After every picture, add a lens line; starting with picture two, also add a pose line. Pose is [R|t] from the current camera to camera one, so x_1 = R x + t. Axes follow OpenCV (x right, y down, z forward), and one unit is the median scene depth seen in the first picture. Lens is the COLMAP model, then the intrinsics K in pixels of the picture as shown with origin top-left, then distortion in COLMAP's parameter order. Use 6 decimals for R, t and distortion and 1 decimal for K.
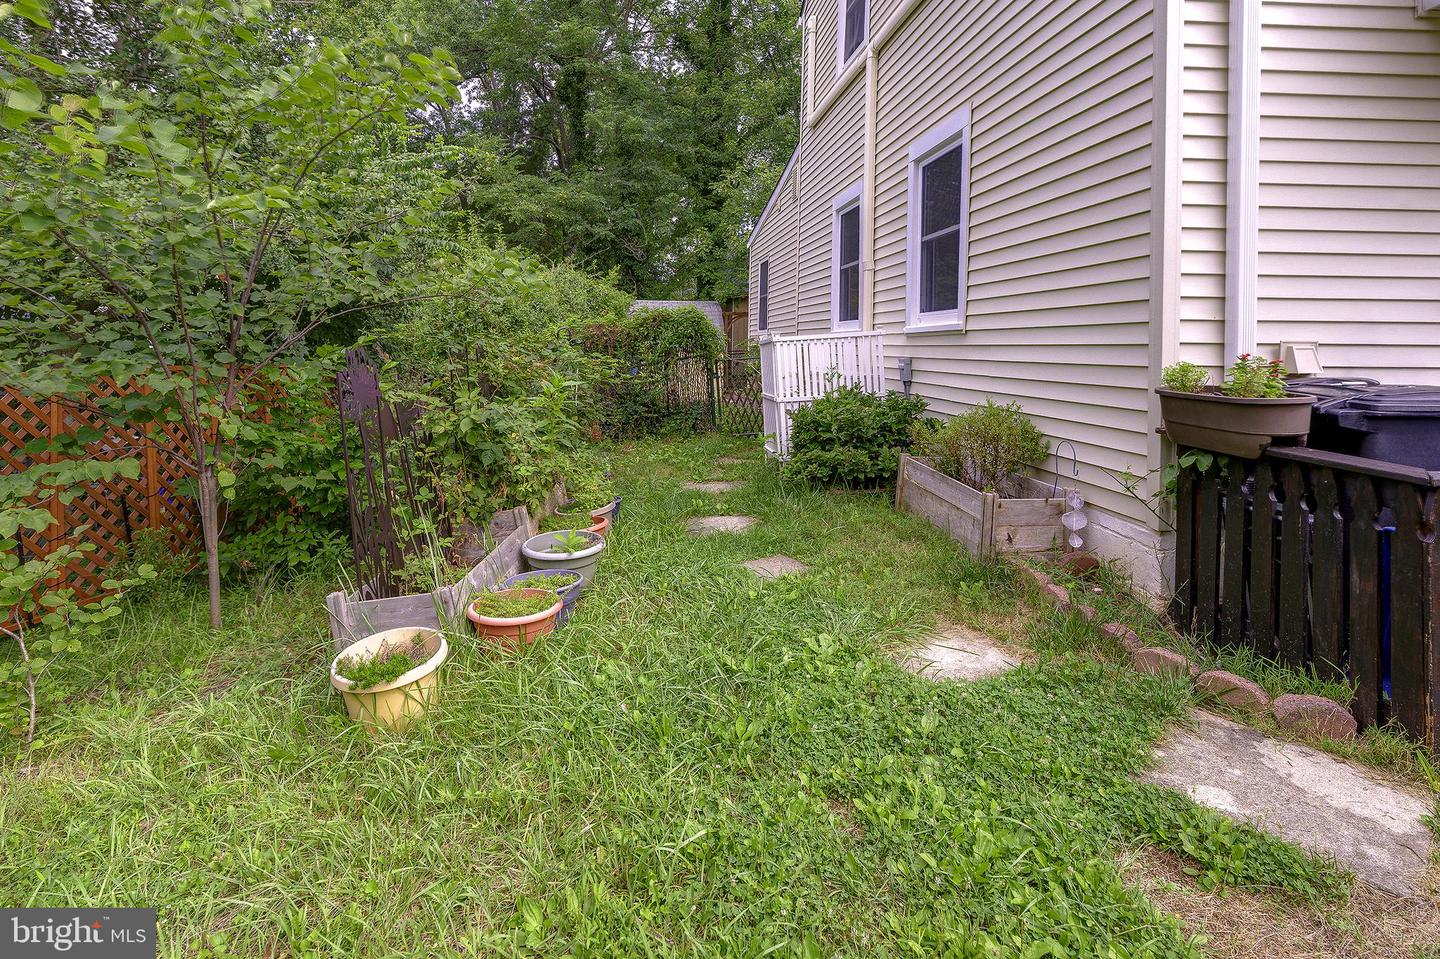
lens RADIAL K [[809.4, 0, 693.1], [0, 809.4, 477.5], [0, 0, 1]] dist [0.002247, 0.000683]
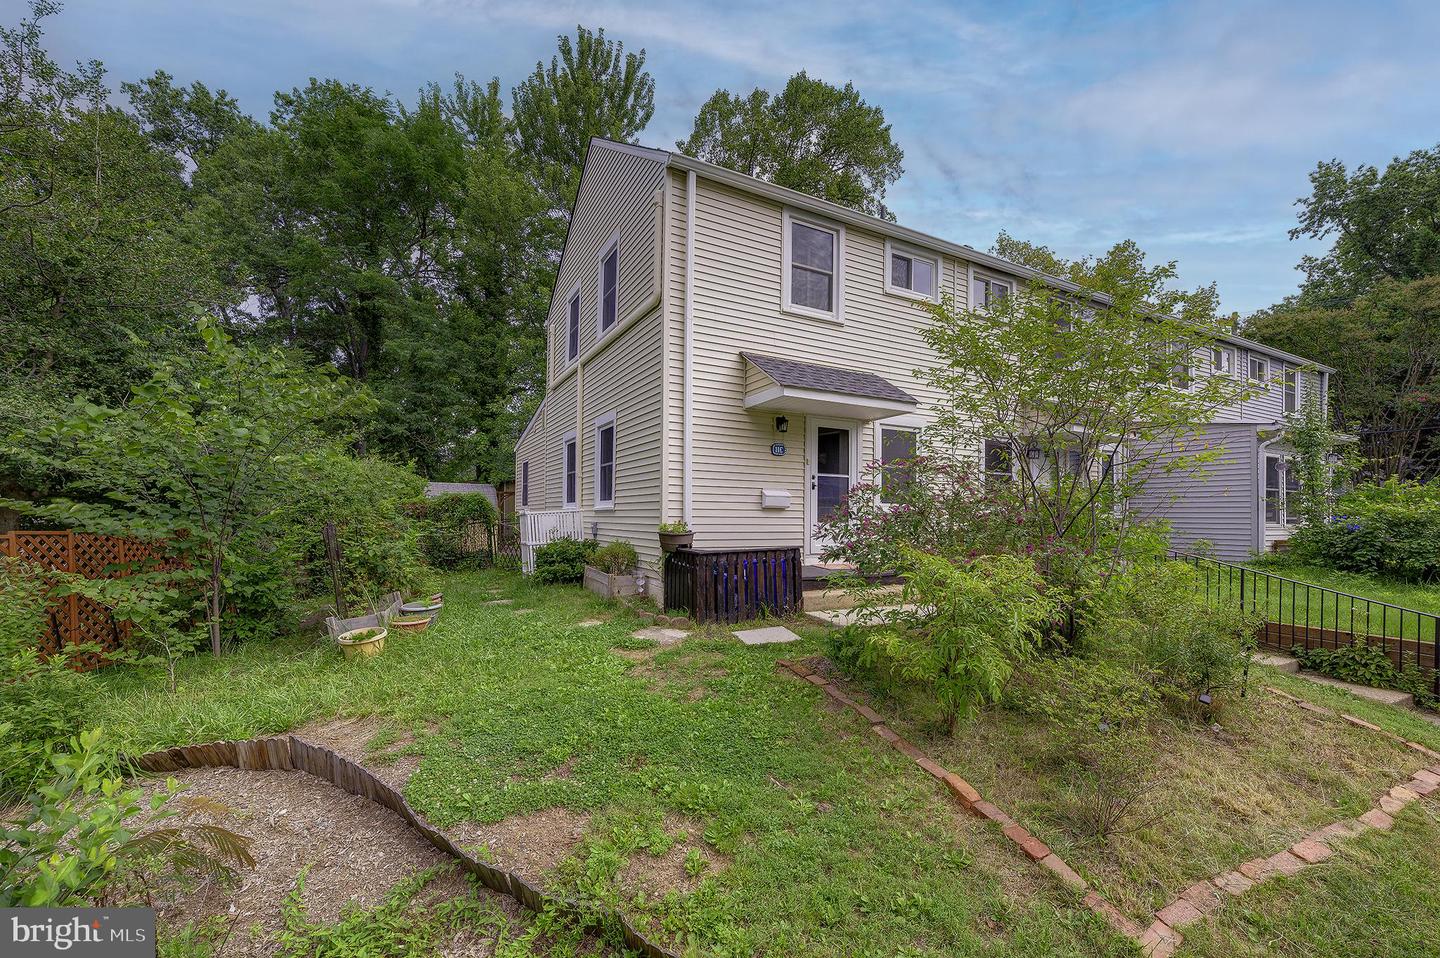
lens RADIAL K [[588.7, 0, 716.9], [0, 588.7, 517.9], [0, 0, 1]] dist [-0.000036, 0.000063]
pose [[0.923227, 0.001437, 0.384251, -0.018730], [0.058926, 0.987635, -0.145273, 0.068034], [-0.379709, 0.156762, 0.911727, -0.429529]]
